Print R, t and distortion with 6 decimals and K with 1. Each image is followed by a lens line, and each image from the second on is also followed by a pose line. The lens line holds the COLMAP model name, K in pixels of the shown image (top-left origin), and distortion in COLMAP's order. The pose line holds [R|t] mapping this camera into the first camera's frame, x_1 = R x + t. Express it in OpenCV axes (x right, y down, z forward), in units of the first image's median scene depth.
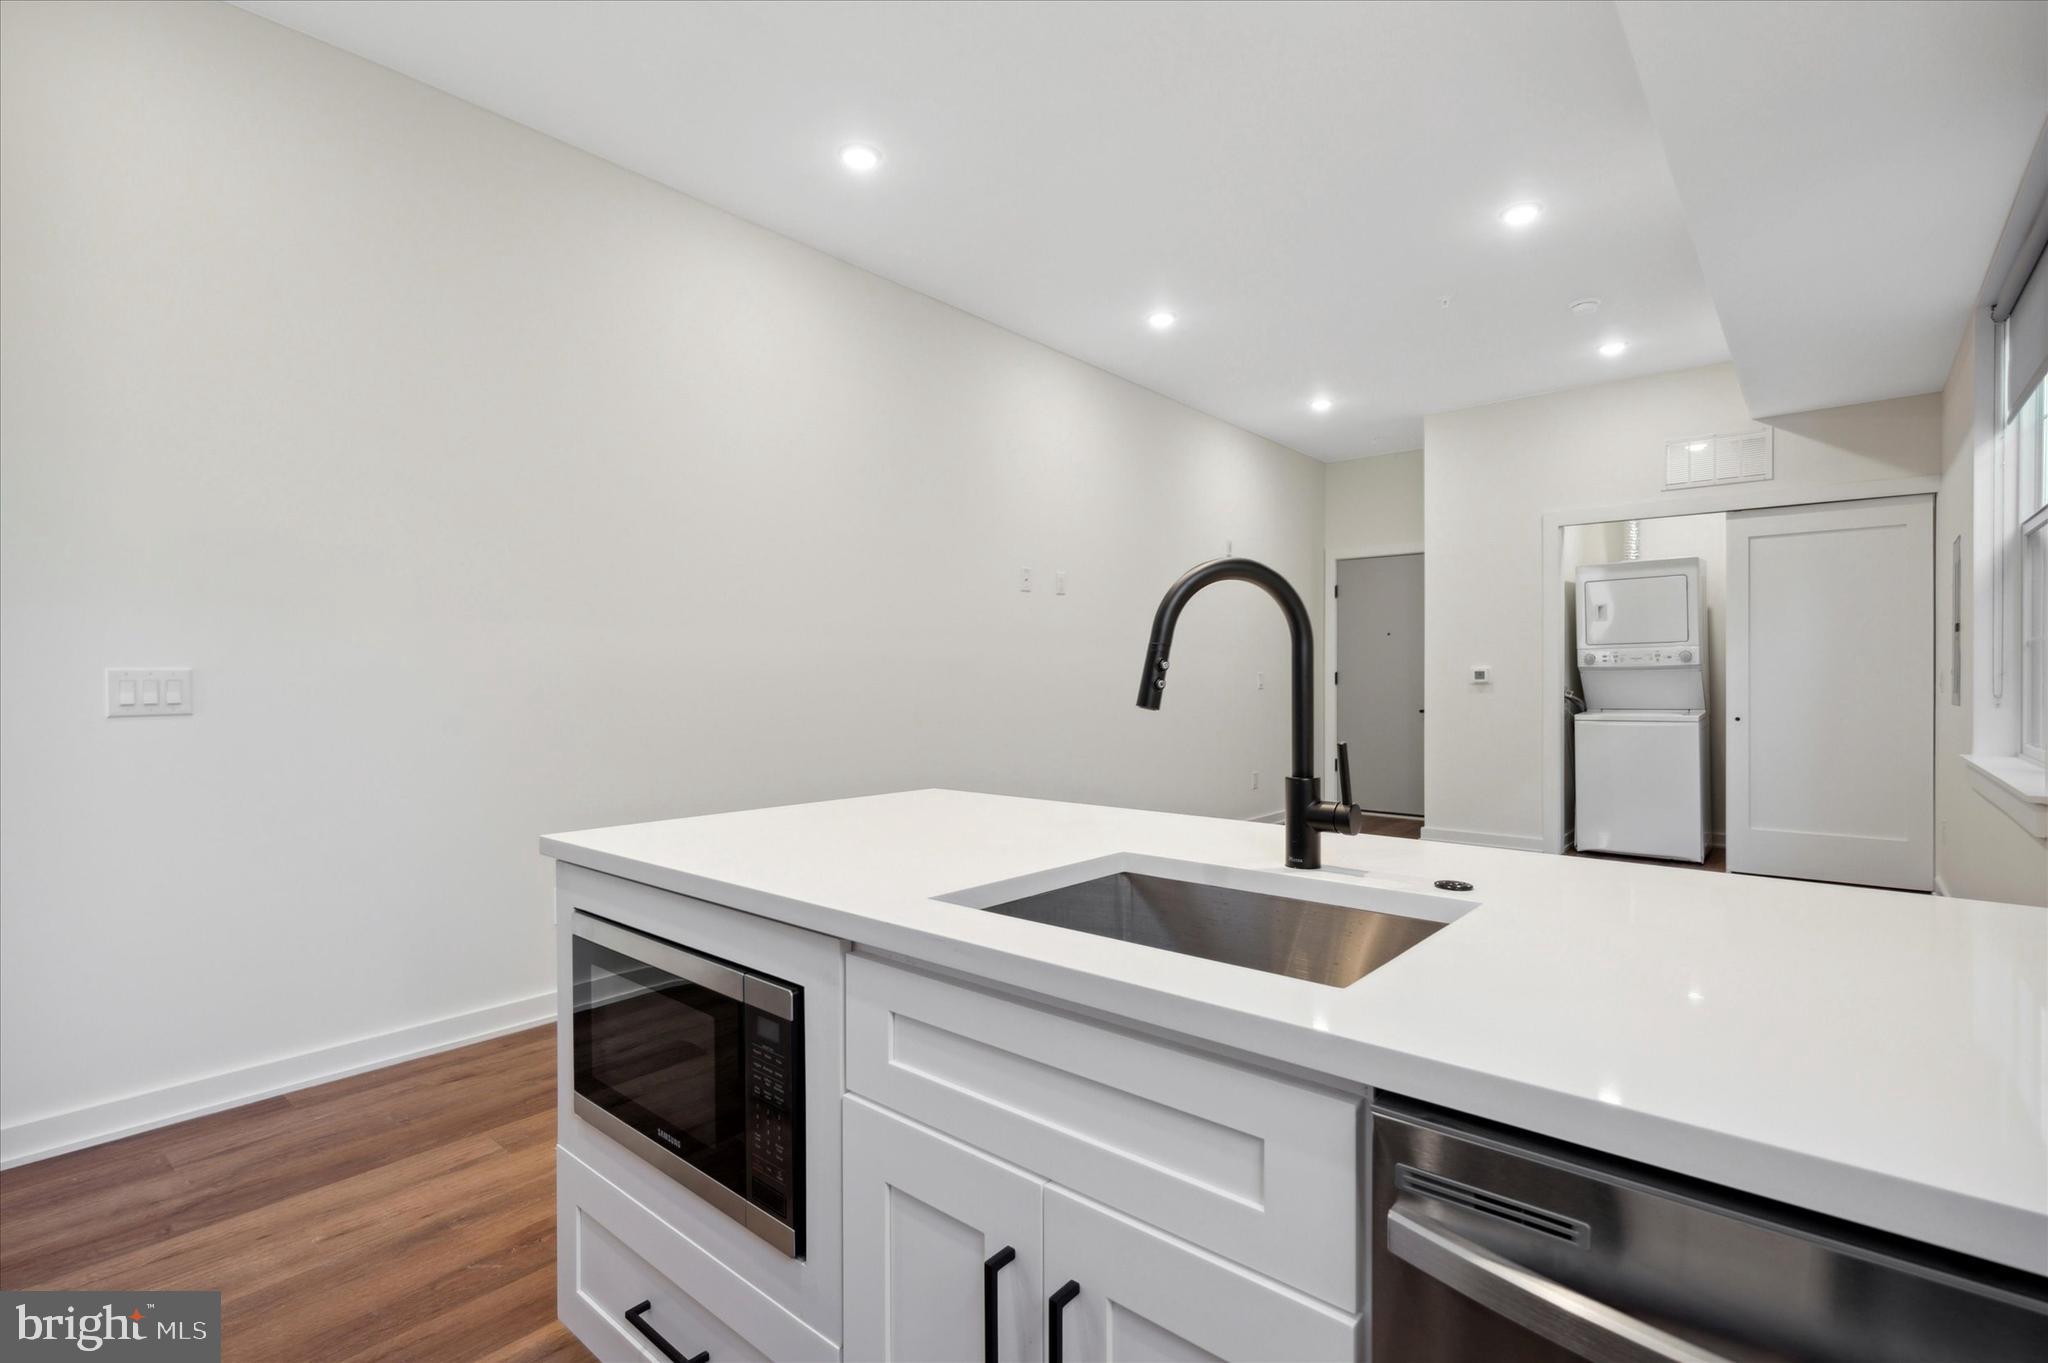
lens RADIAL K [[943.0, 0, 1071.7], [0, 943.0, 662.7], [0, 0, 1]] dist [-0.001133, 0.000620]
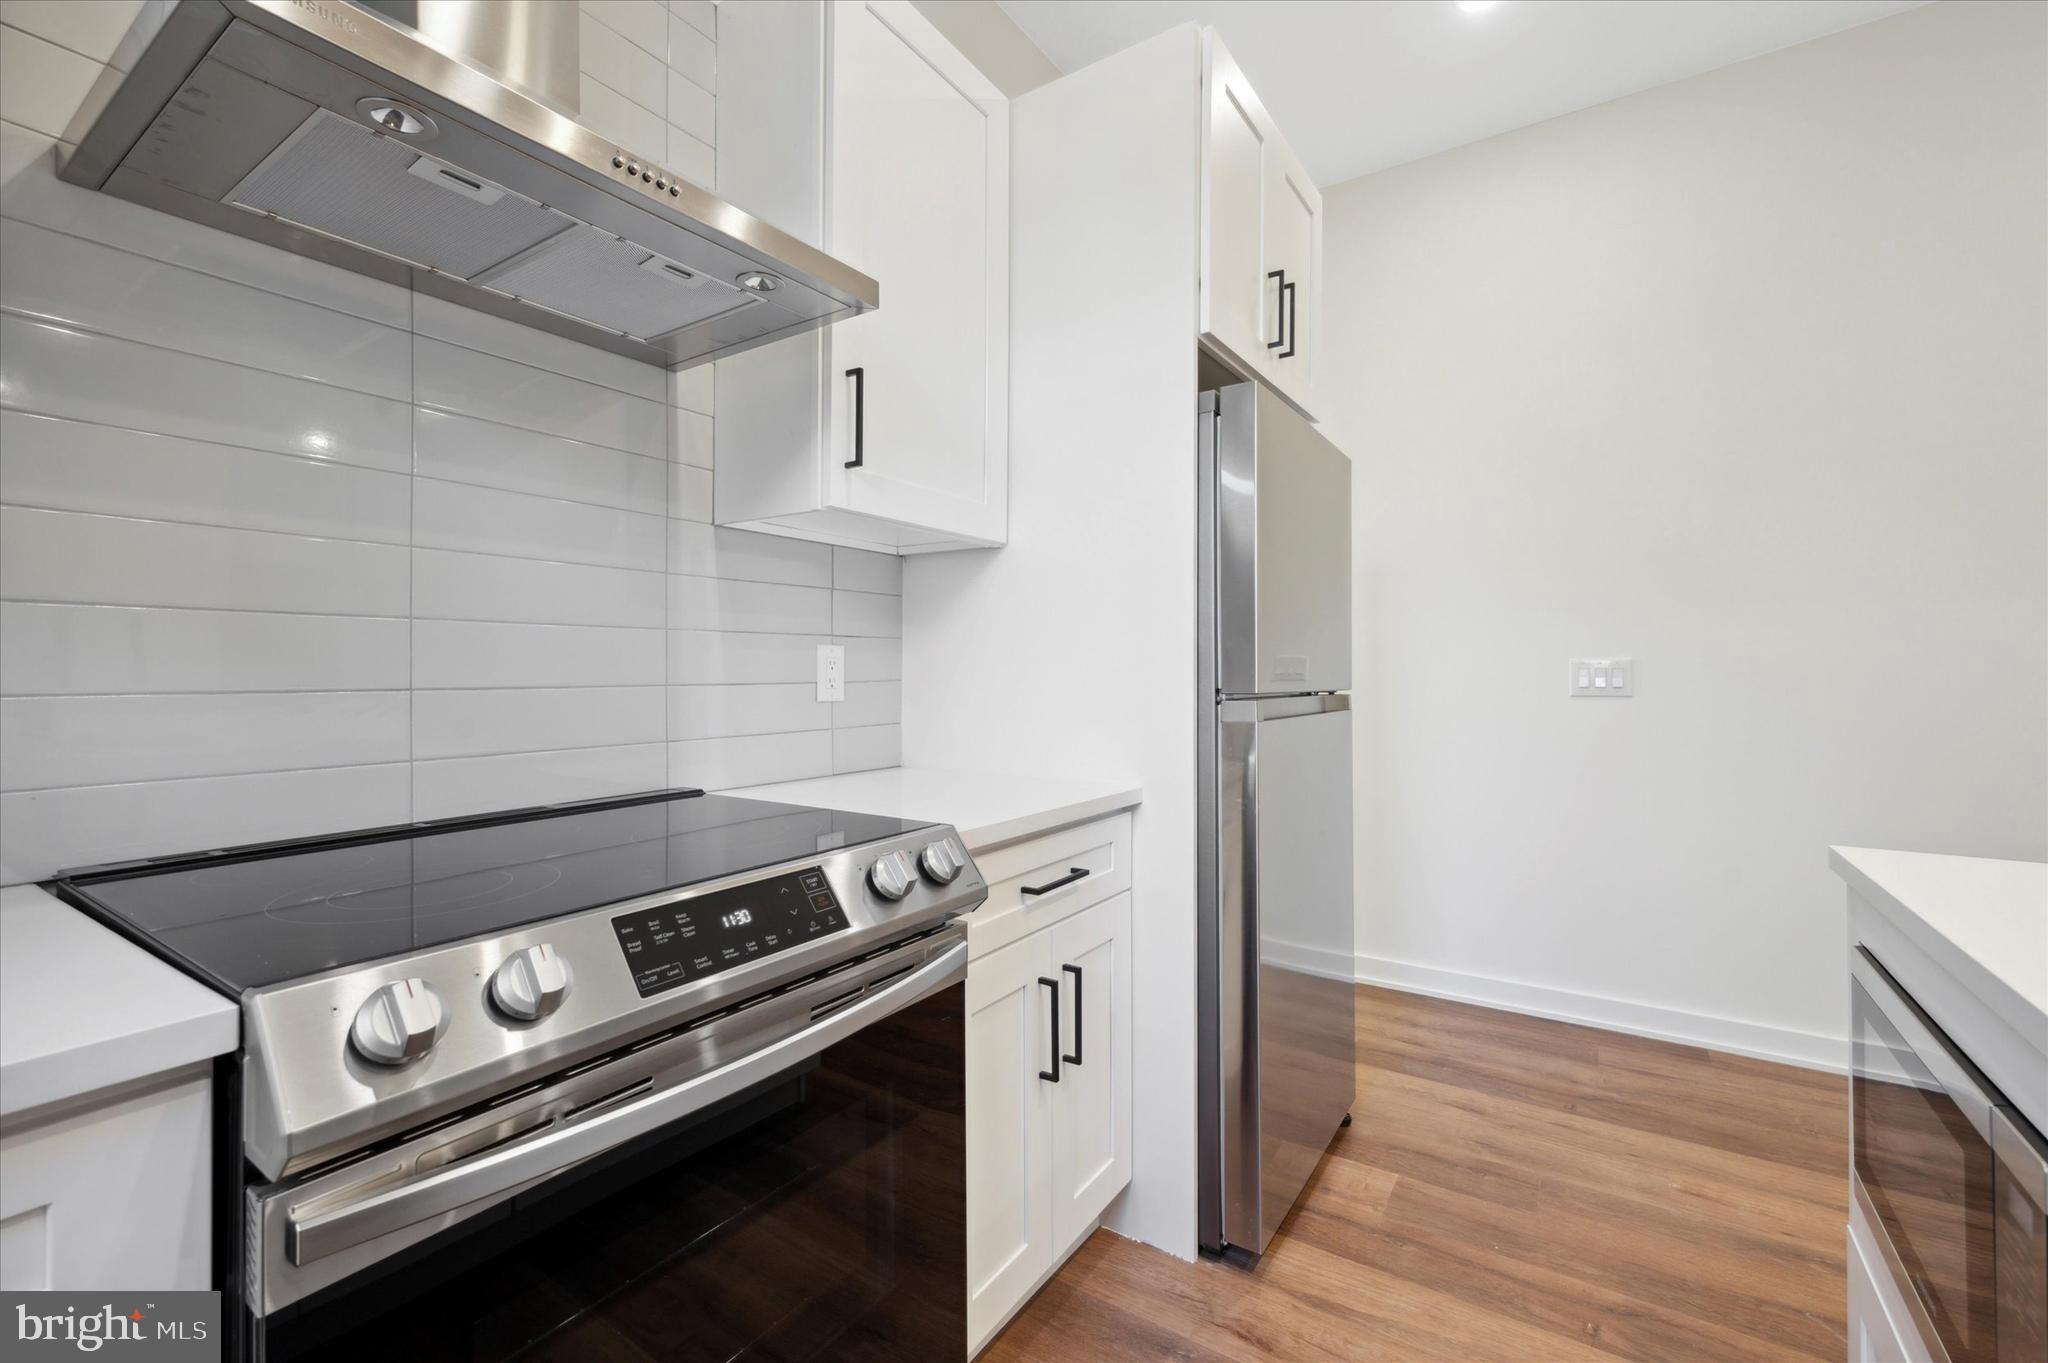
lens RADIAL K [[884.8, 0, 1077.9], [0, 884.8, 672.6], [0, 0, 1]] dist [0.003559, -0.000755]
pose [[0.118214, 0.006525, -0.992967, 0.044546], [0.005502, 0.999959, 0.007226, 0.005382], [0.992973, -0.006317, 0.118173, 0.076422]]
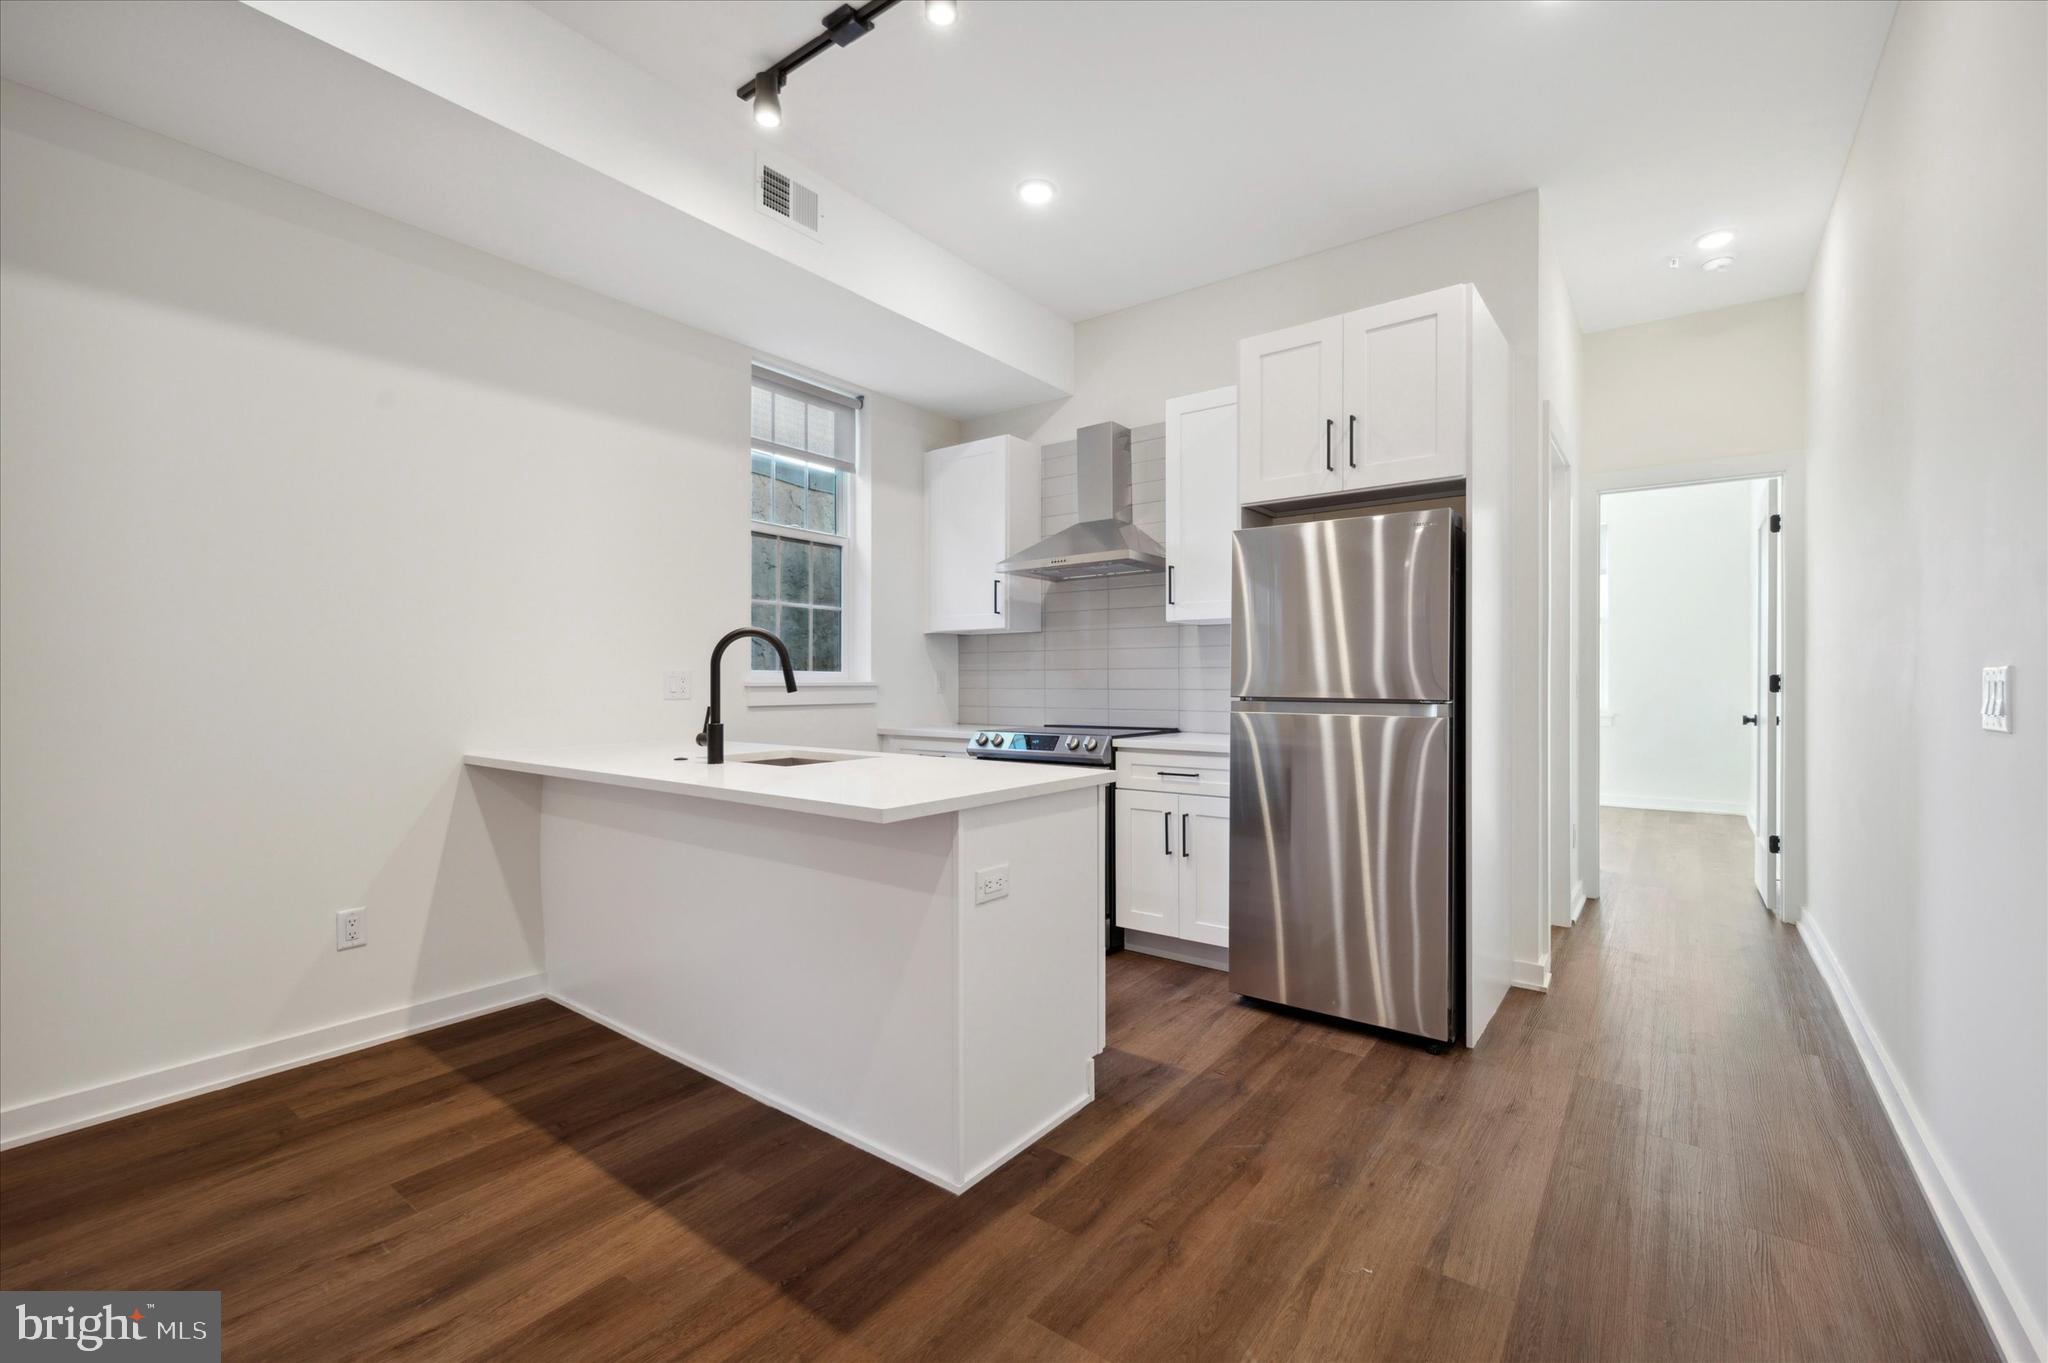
lens RADIAL K [[884.8, 0, 1032.6], [0, 884.8, 691.9], [0, 0, 1]] dist [0.003559, -0.000755]
pose [[-0.998357, 0.000663, -0.057305, -0.083599], [0.000478, 0.999995, 0.003236, 0.010548], [0.057307, 0.003203, -0.998351, 0.710702]]
